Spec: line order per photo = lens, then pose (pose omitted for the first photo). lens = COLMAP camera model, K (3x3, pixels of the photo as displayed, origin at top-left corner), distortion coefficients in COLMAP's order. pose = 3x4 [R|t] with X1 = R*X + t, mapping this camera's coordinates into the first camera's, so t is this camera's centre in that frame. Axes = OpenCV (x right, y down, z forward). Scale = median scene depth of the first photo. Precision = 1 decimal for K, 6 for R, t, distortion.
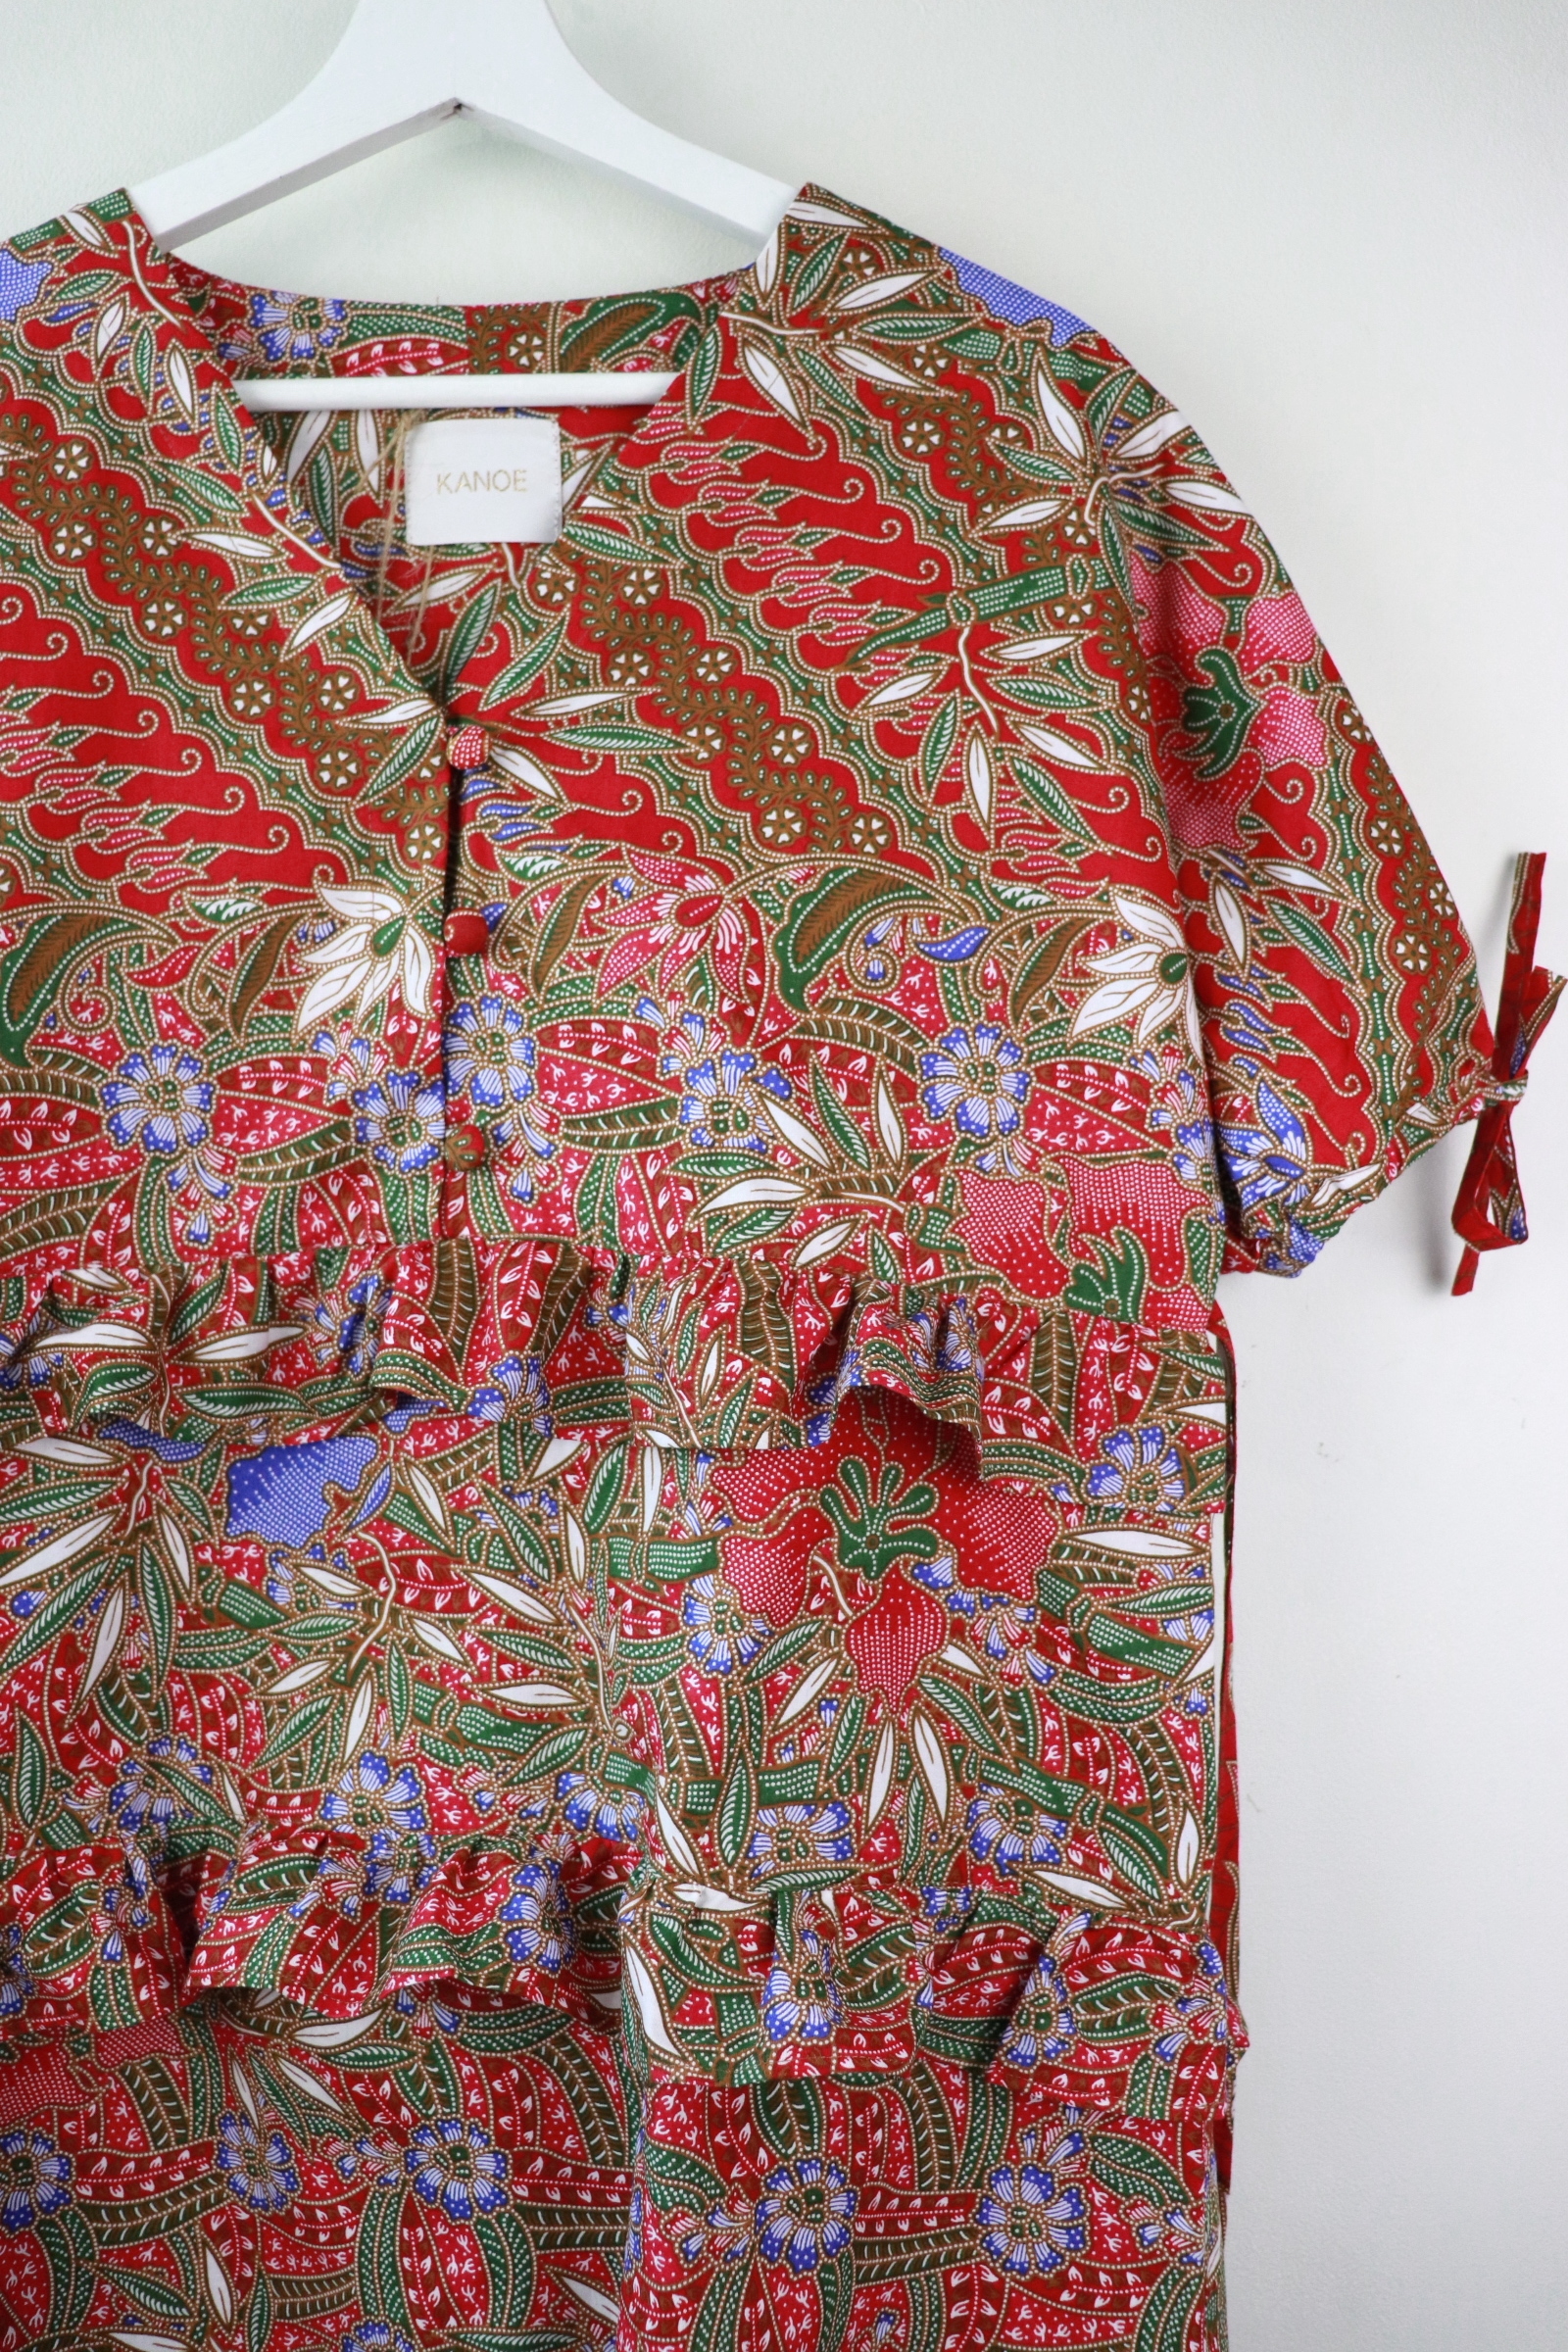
lens RADIAL K [[1884.5, 0, 813.7], [0, 1884.5, 1147.2], [0, 0, 1]] dist [-0.187140, 0.153990]
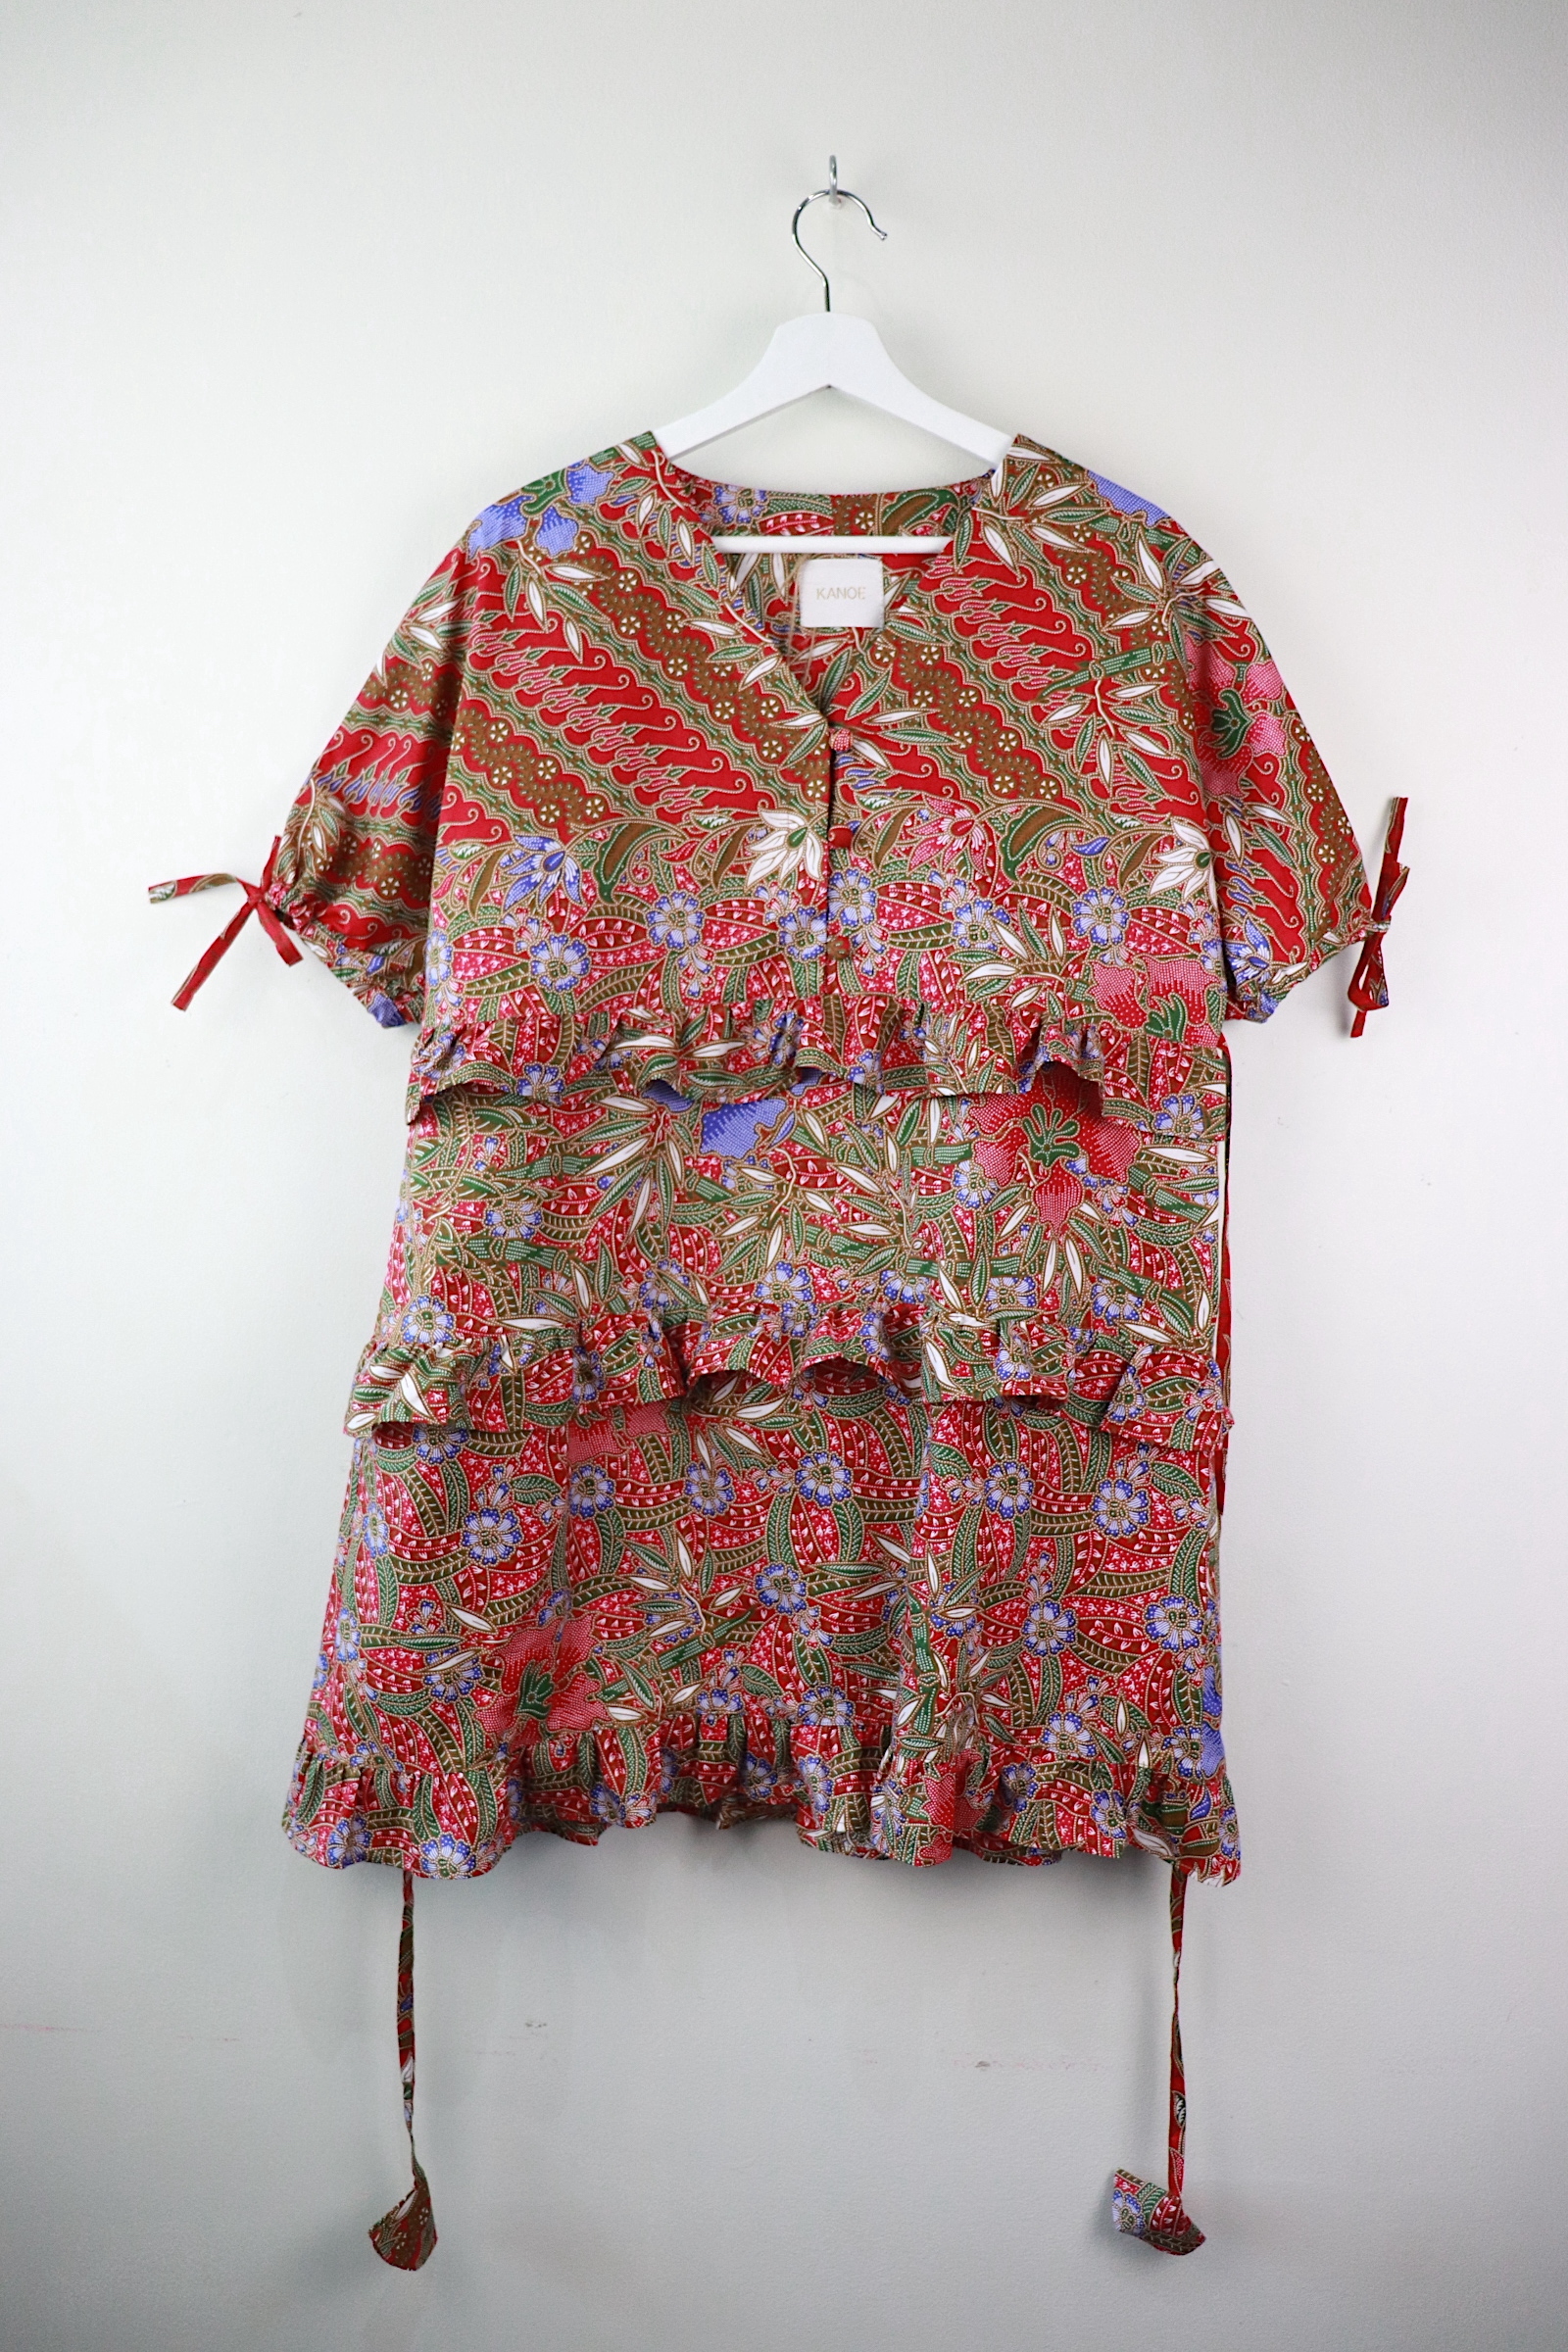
lens RADIAL K [[1884.5, 0, 813.7], [0, 1884.5, 1147.2], [0, 0, 1]] dist [-0.187140, 0.153990]
pose [[0.999775, 0.012144, -0.017382, -0.175728], [-0.010824, 0.997190, 0.074126, 0.062903], [0.018233, -0.073921, 0.997097, -0.963731]]
